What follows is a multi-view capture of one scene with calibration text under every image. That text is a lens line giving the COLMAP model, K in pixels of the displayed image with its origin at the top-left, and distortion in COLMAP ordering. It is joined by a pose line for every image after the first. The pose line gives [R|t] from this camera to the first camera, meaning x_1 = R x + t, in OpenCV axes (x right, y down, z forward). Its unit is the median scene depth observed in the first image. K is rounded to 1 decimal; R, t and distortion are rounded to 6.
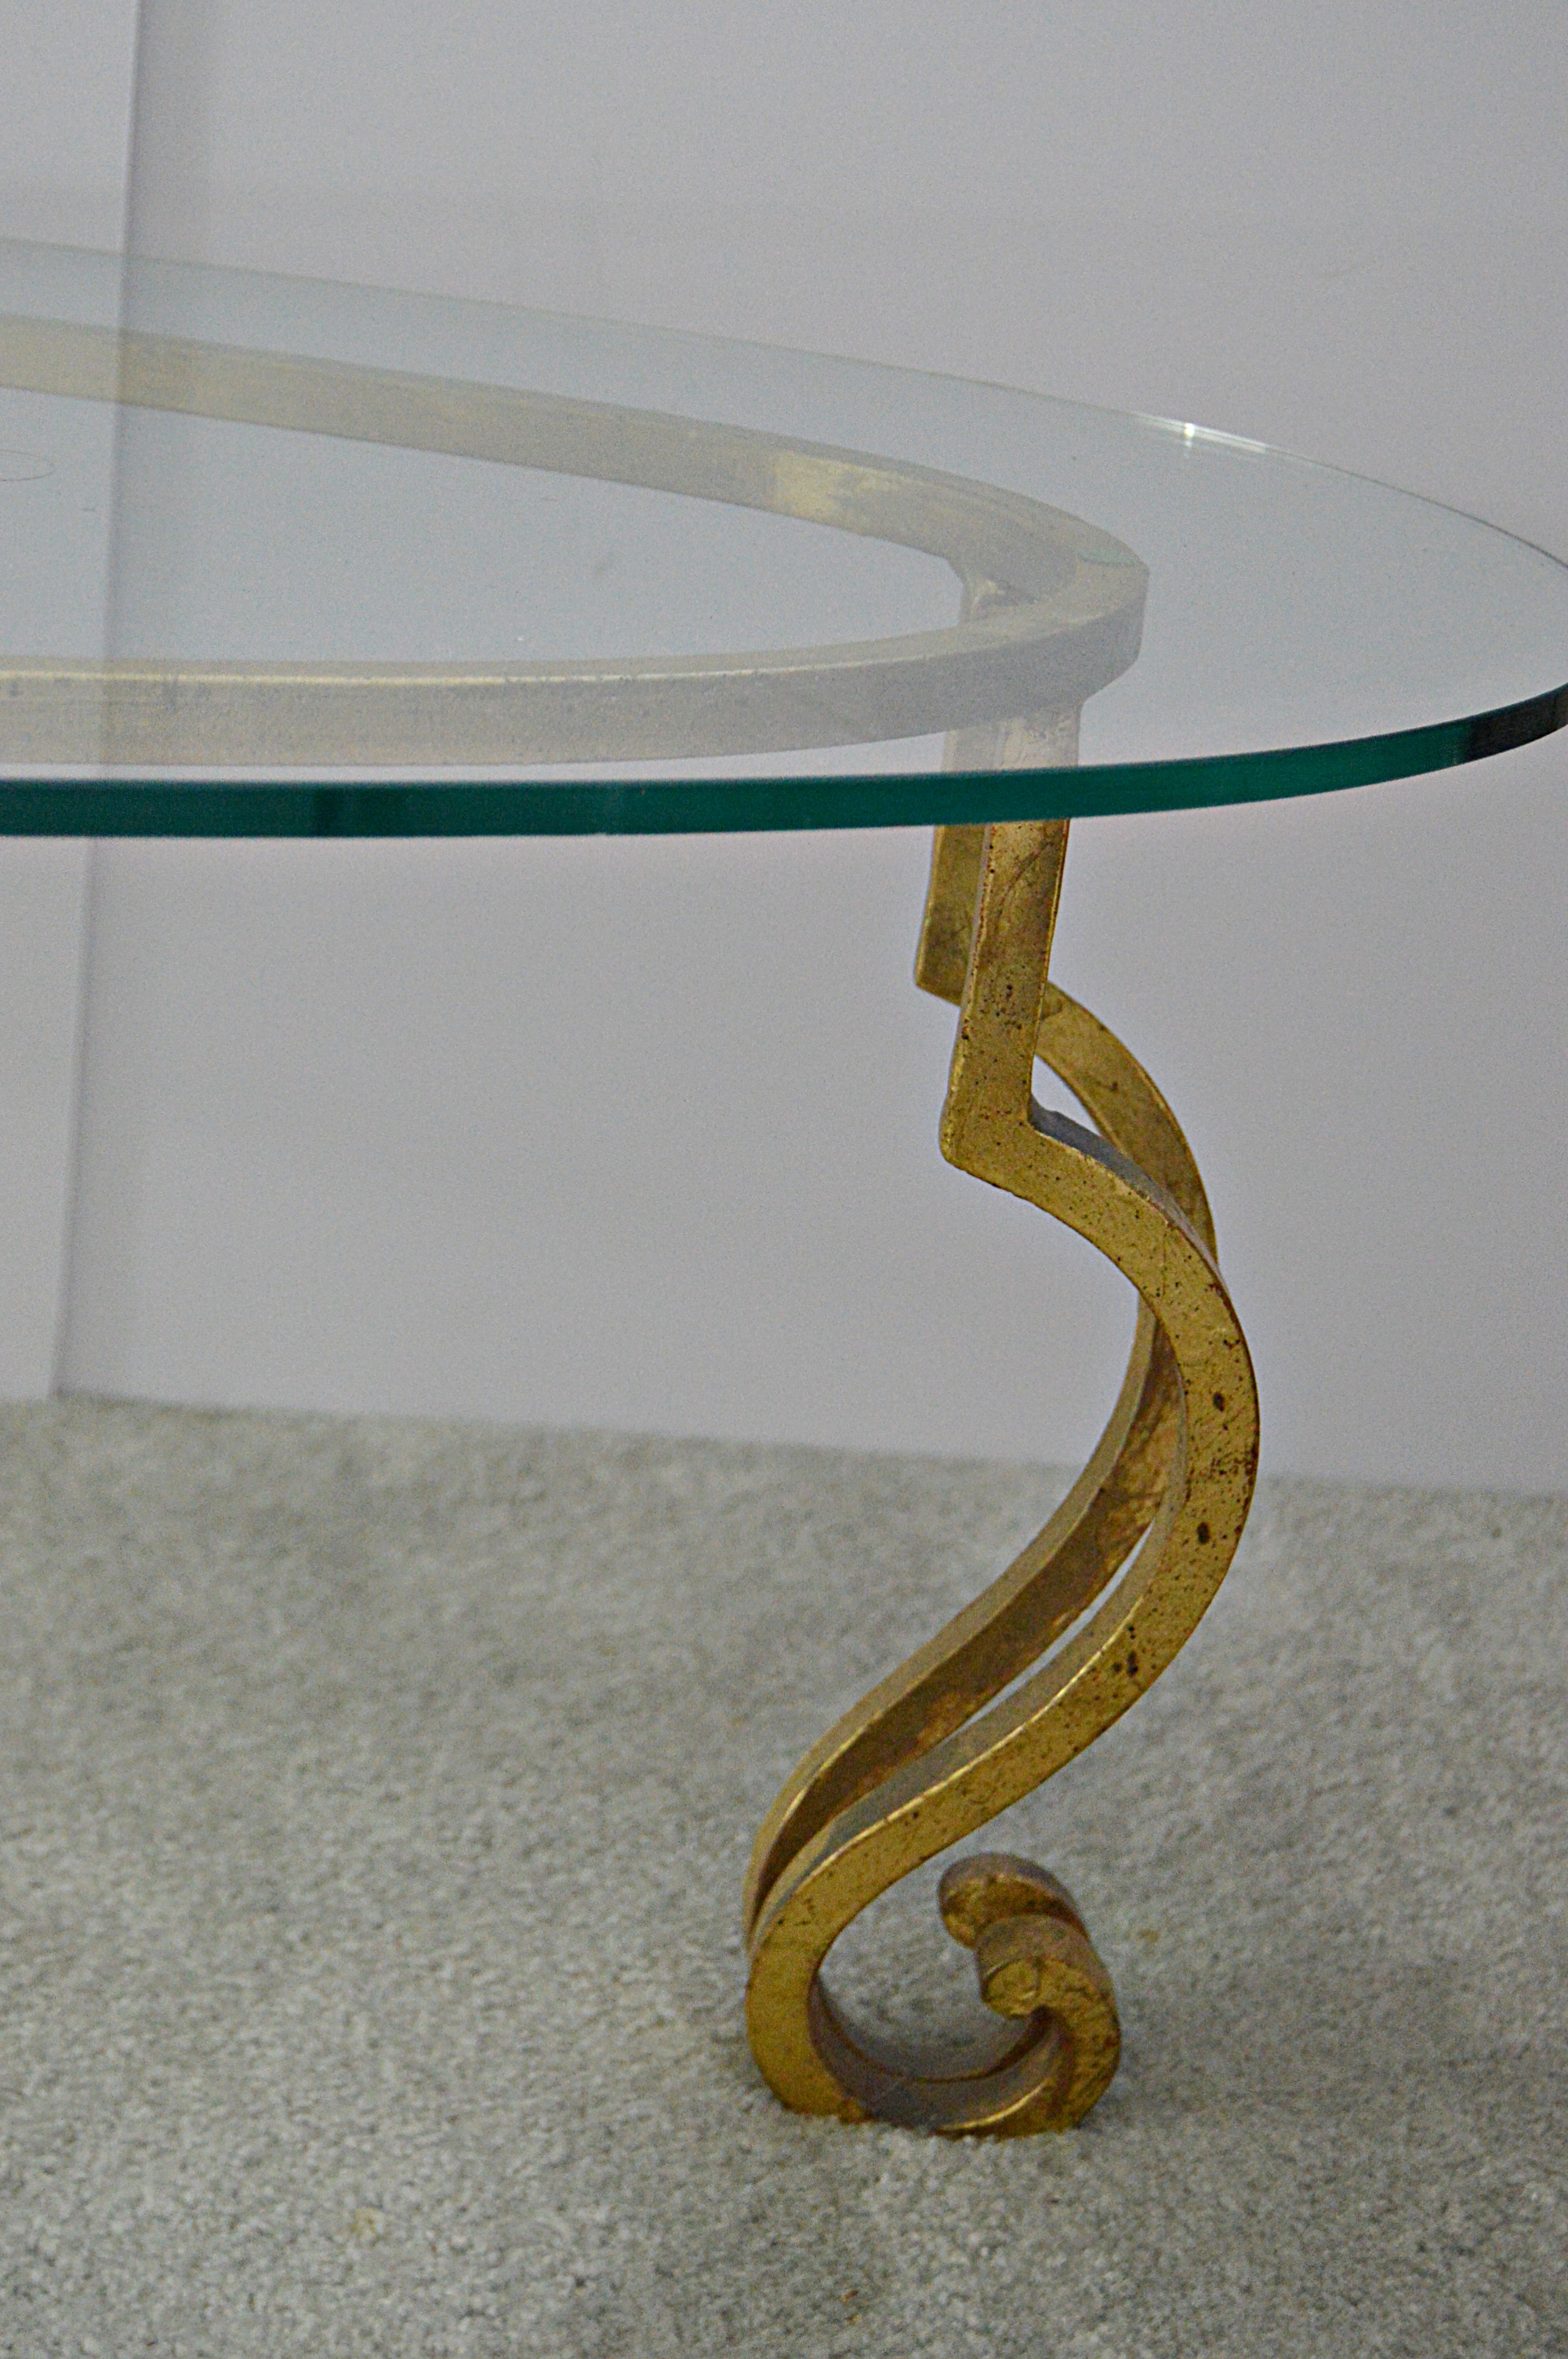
lens RADIAL K [[4751.5, 0, 784.0], [0, 4751.5, 1179.5], [0, 0, 1]] dist [0.015118, -0.270115]
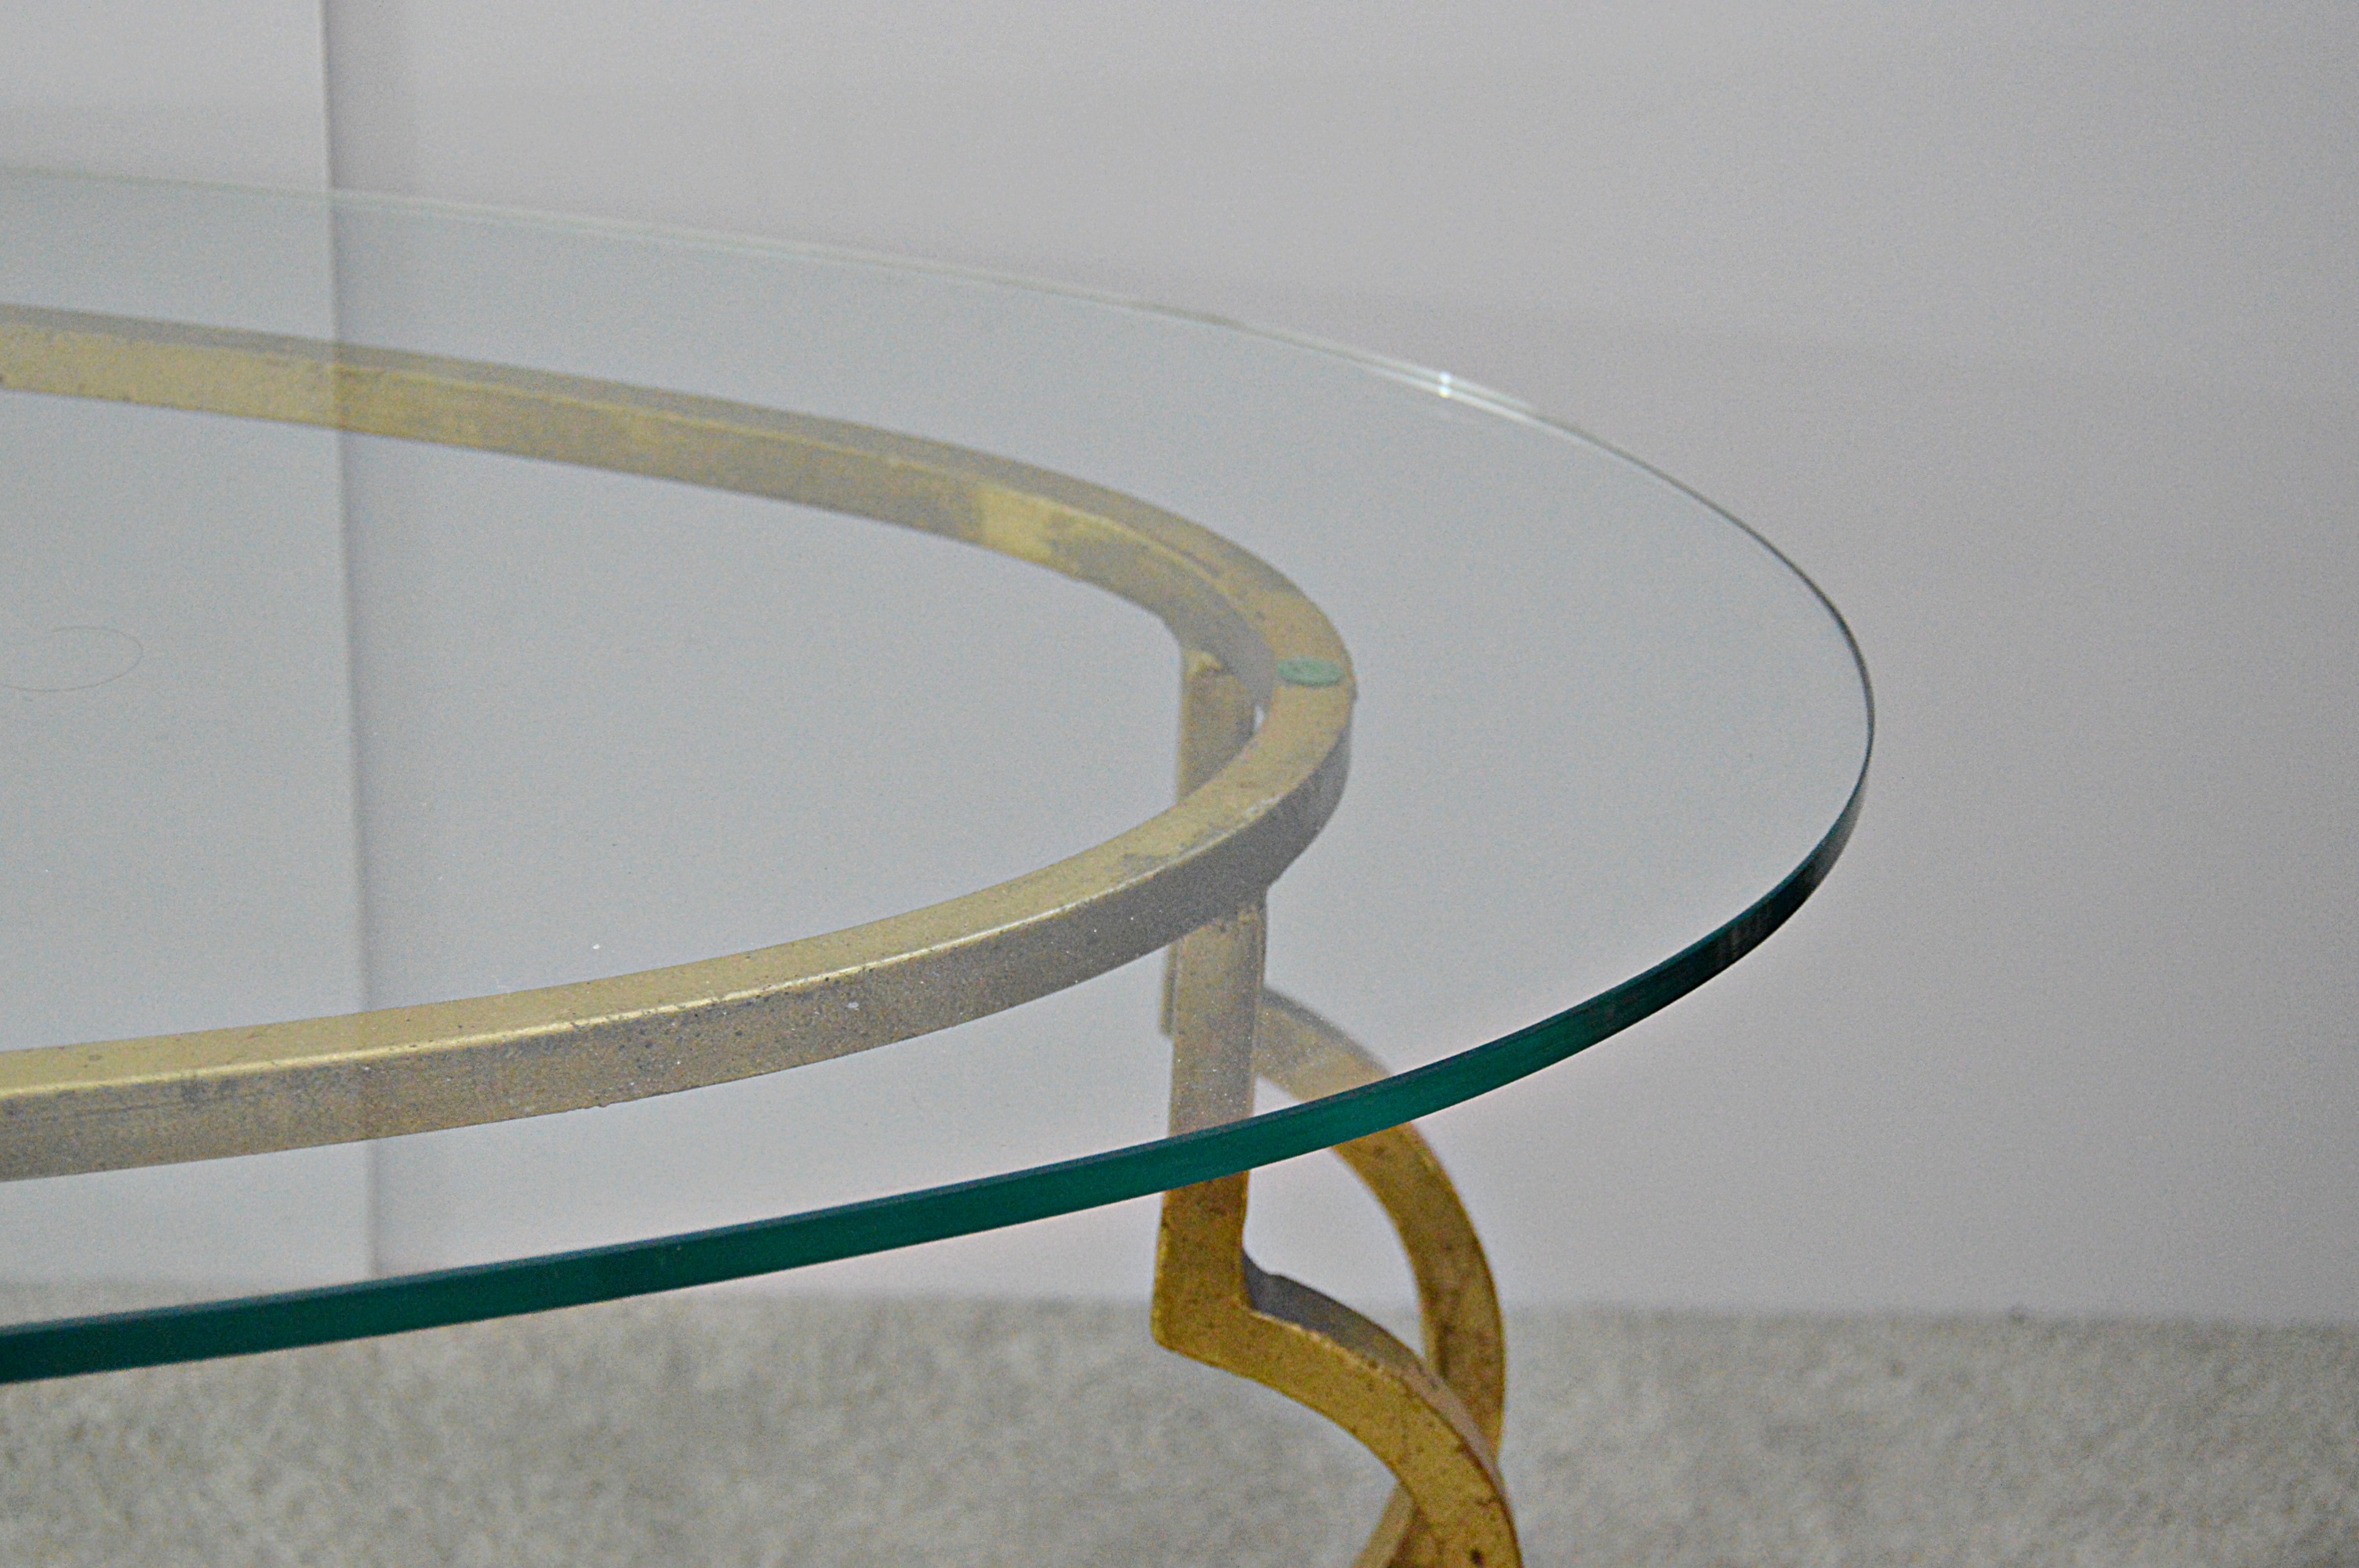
lens RADIAL K [[4751.5, 0, 1179.5], [0, 4751.5, 784.0], [0, 0, 1]] dist [0.015118, -0.270115]
pose [[0.997723, -0.039757, -0.054481, 0.068547], [0.044697, 0.994692, 0.092685, -0.145522], [0.050506, -0.094909, 0.994204, 0.069379]]
